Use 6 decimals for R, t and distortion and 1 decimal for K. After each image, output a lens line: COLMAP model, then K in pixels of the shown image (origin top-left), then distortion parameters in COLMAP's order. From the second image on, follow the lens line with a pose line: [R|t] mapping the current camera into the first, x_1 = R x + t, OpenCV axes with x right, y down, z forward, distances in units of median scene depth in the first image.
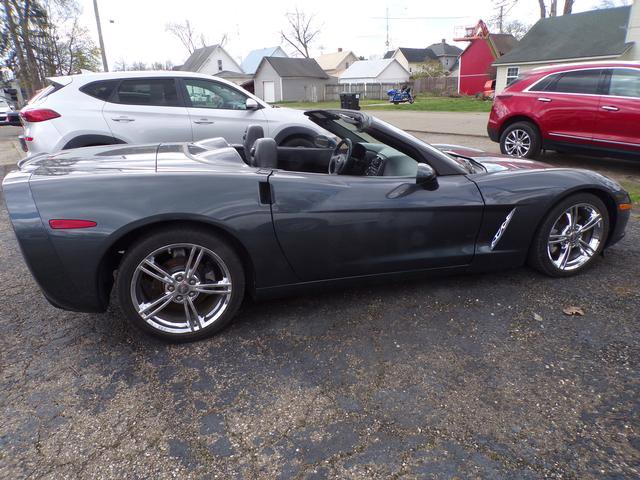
lens RADIAL K [[437.6, 0, 321.0], [0, 437.6, 256.9], [0, 0, 1]] dist [-0.018136, 0.021135]
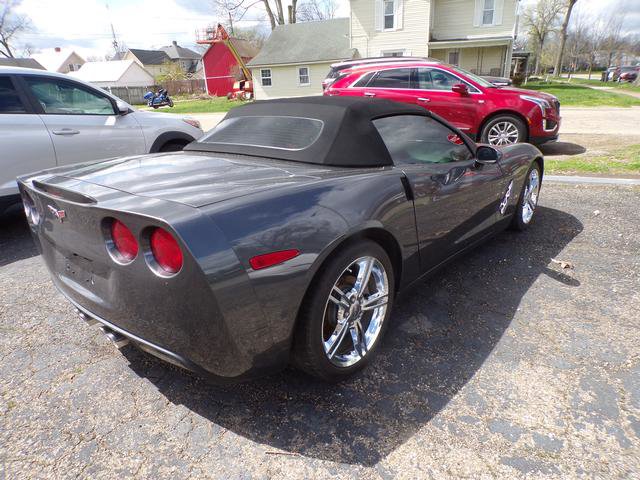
lens RADIAL K [[437.6, 0, 321.0], [0, 437.6, 256.9], [0, 0, 1]] dist [-0.018136, 0.021135]
pose [[0.844165, -0.208805, 0.493747, -0.117340], [0.211908, 0.975987, 0.050440, -0.013317], [-0.492423, 0.062049, 0.868142, 0.043333]]
